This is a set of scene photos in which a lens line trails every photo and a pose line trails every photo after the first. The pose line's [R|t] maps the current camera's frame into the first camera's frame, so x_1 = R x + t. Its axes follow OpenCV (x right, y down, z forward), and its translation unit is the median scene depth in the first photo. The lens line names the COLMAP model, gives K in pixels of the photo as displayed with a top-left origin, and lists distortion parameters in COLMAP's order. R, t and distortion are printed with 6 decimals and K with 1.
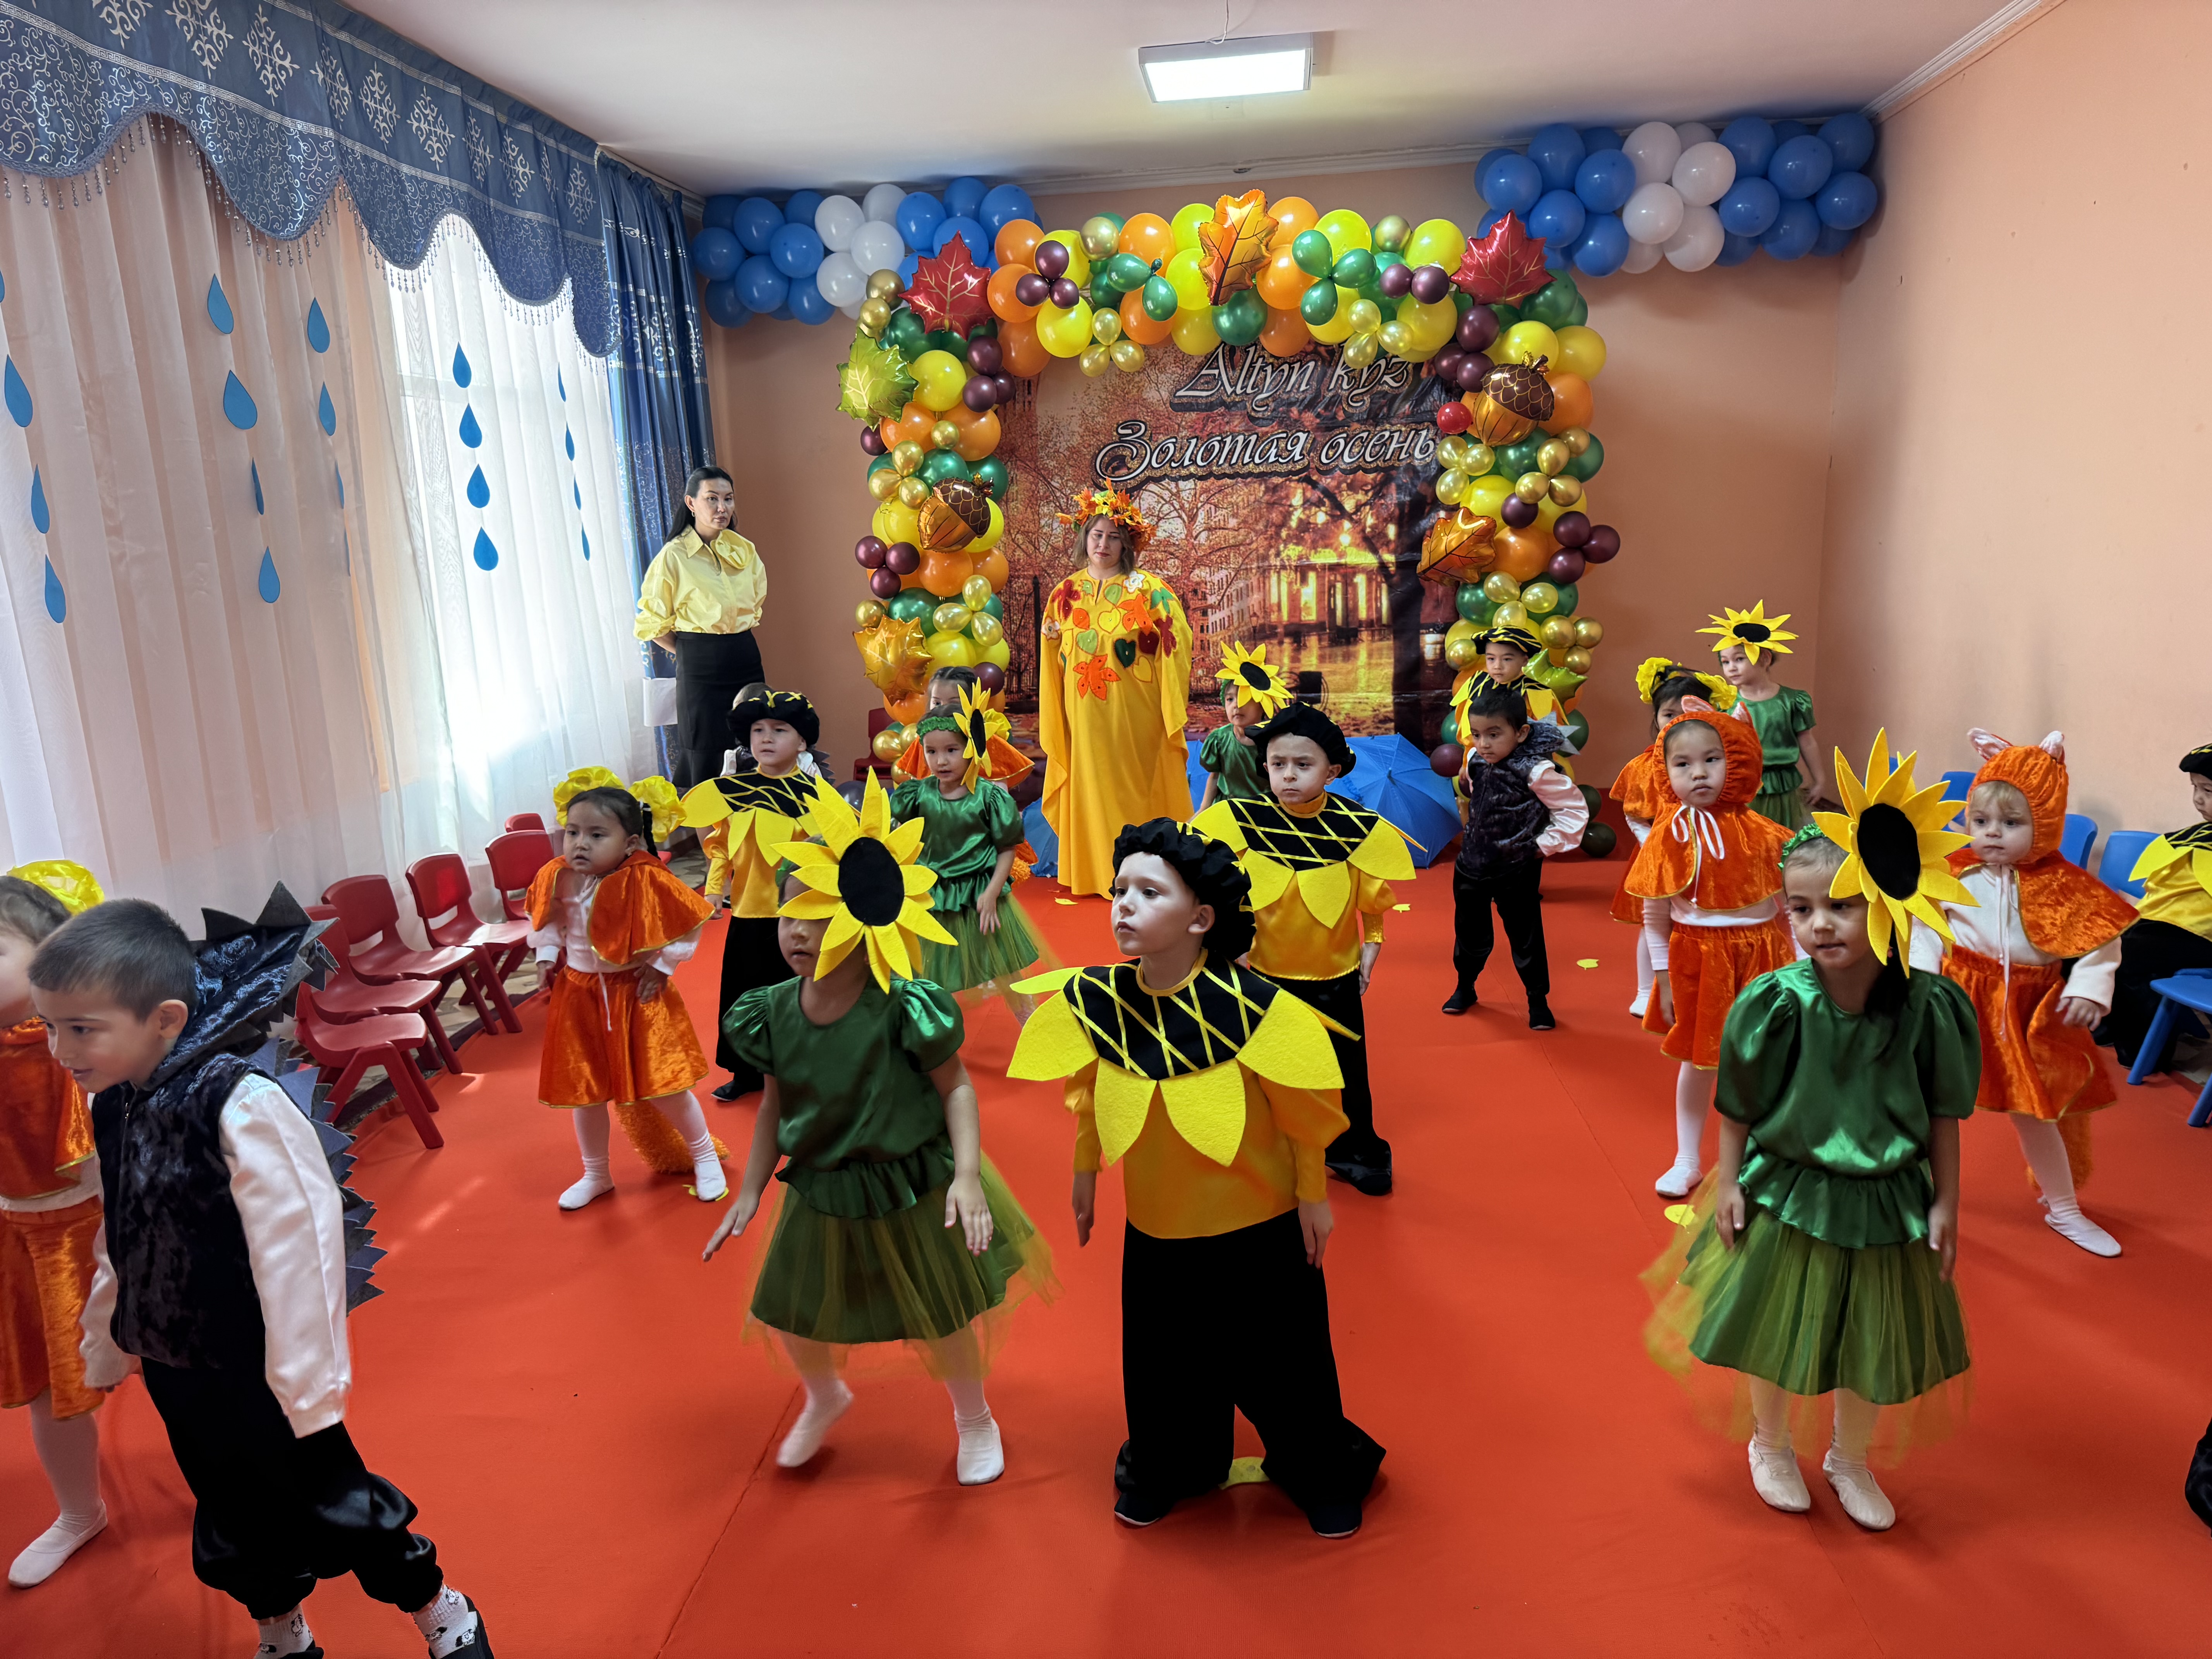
lens RADIAL K [[1580.2, 0, 1107.4], [0, 1580.2, 835.8], [0, 0, 1]] dist [0.031845, -0.031416]
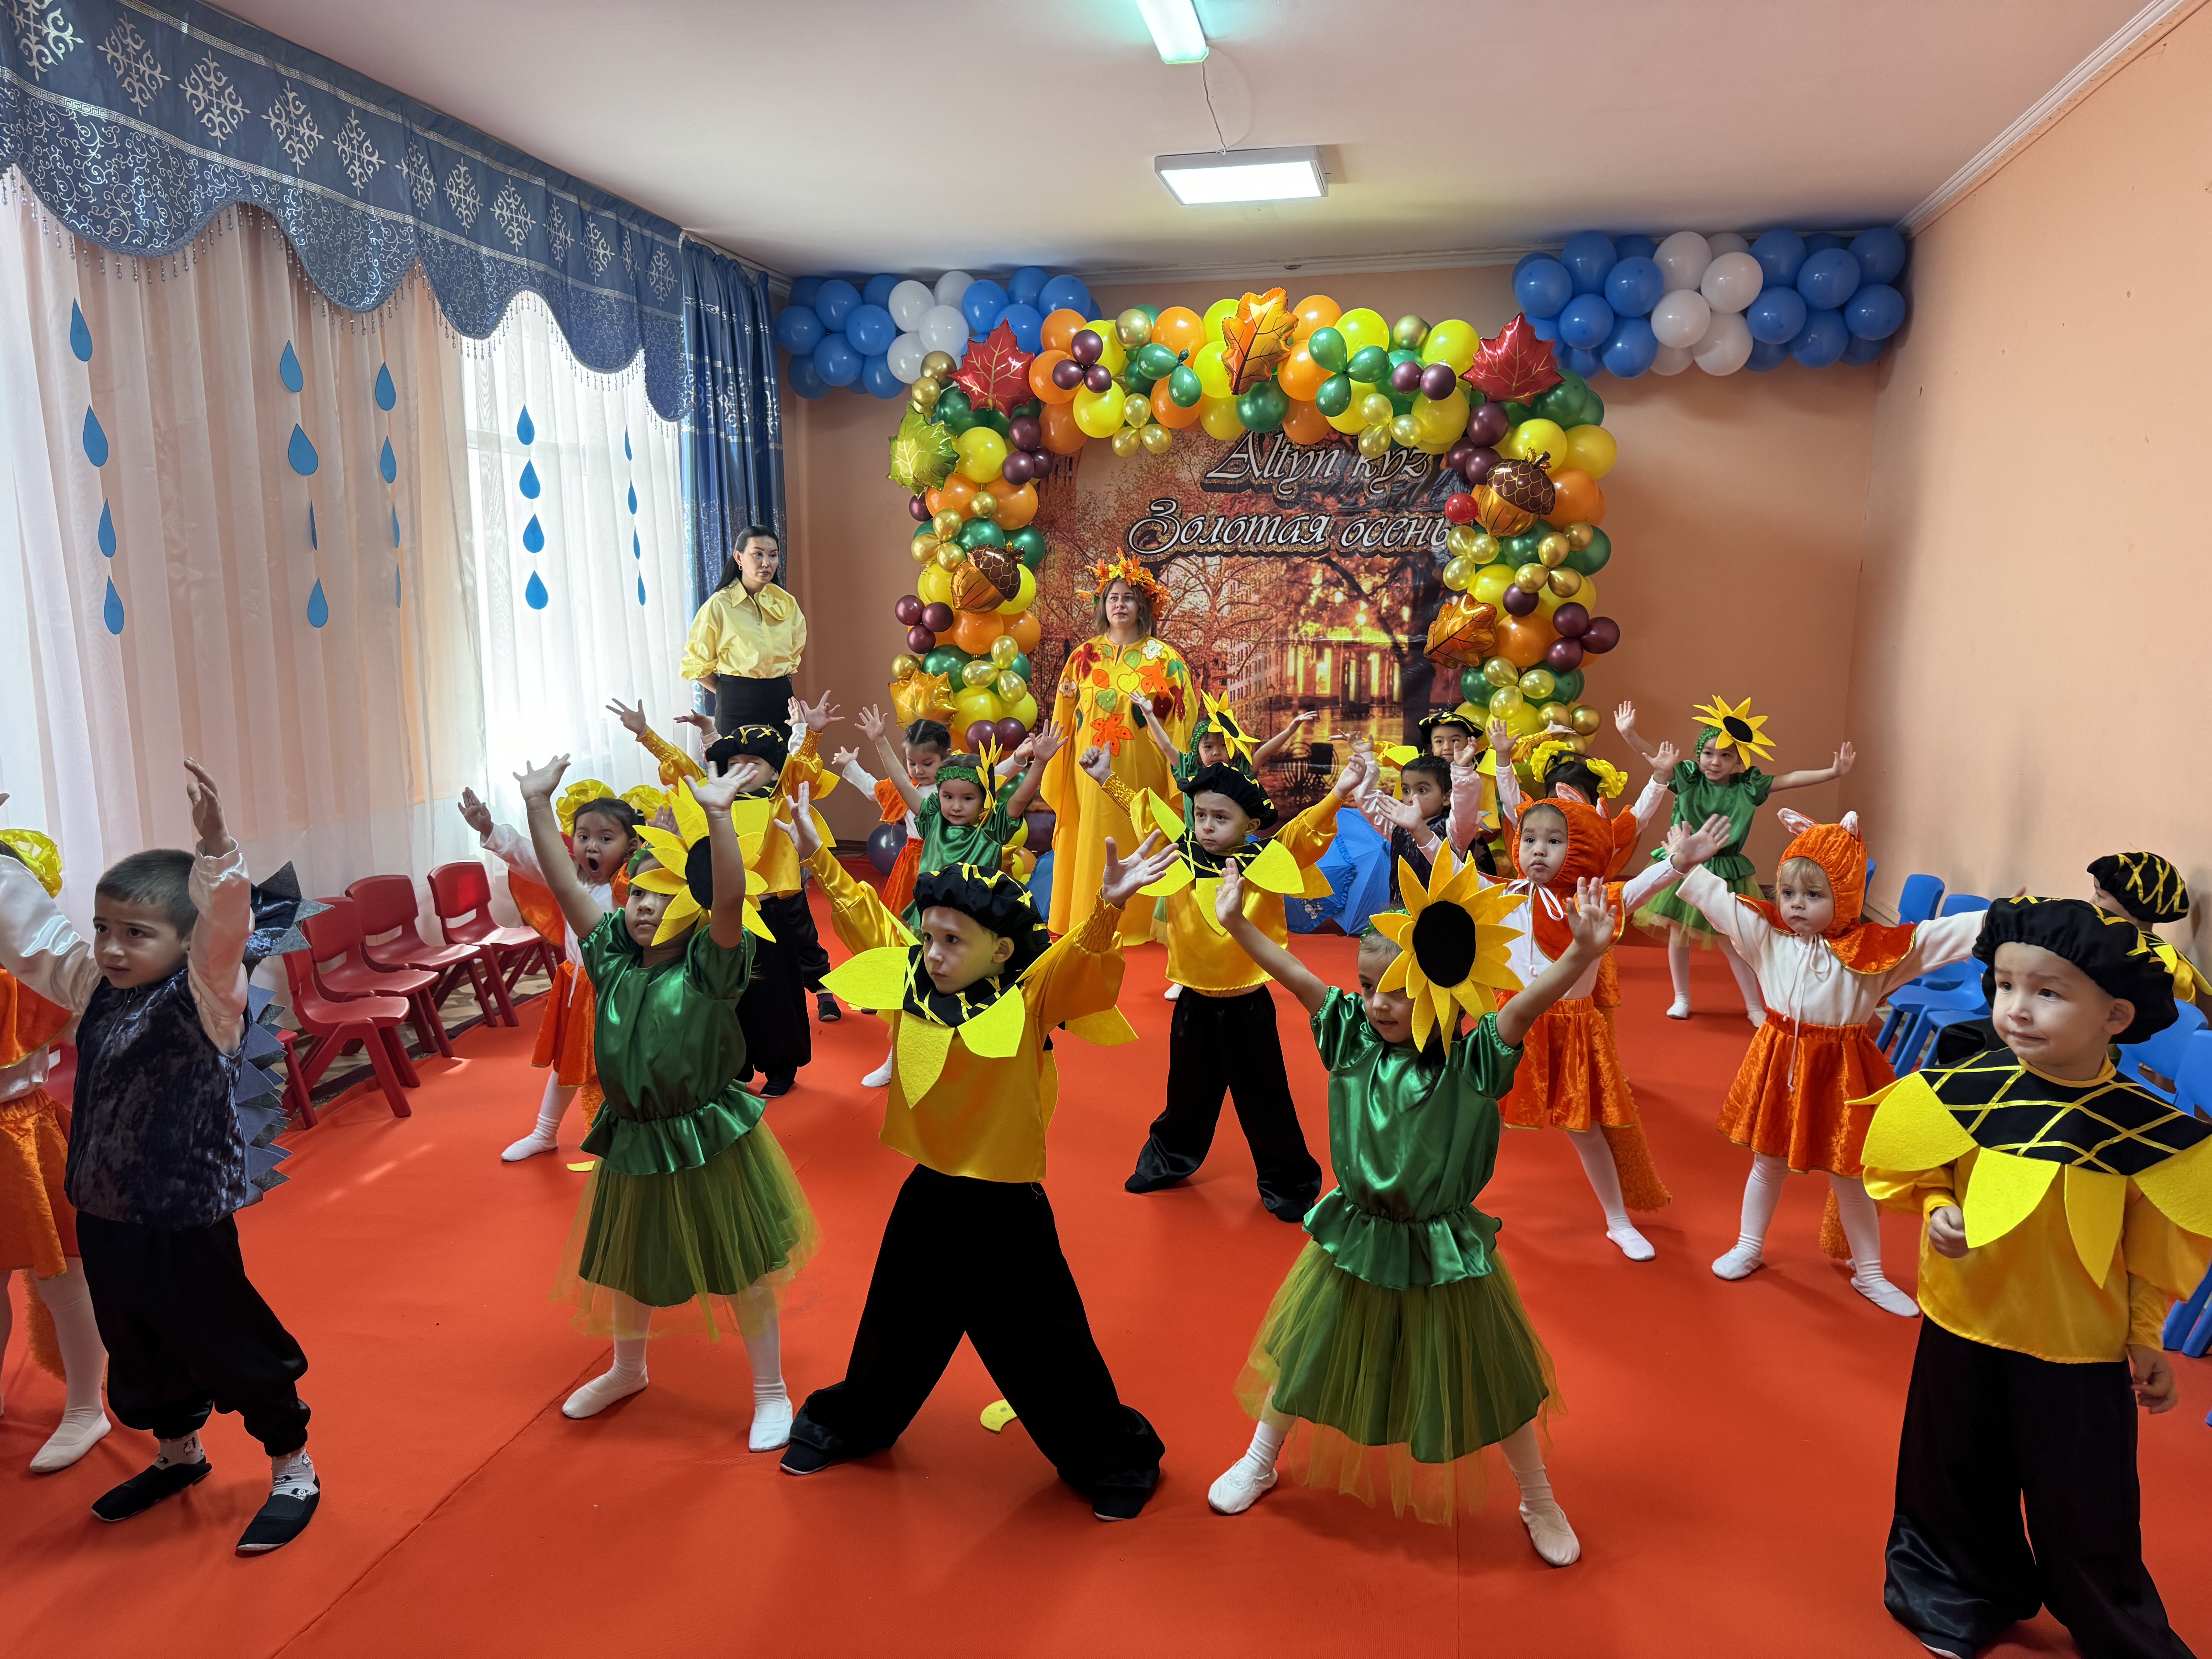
lens RADIAL K [[1572.4, 0, 1112.4], [0, 1572.4, 833.4], [0, 0, 1]] dist [0.065792, -0.074018]
pose [[0.994187, 0.059205, -0.089924, 0.096520], [-0.062991, 0.997217, -0.039867, 0.006096], [0.087314, 0.045300, 0.995150, -0.047117]]
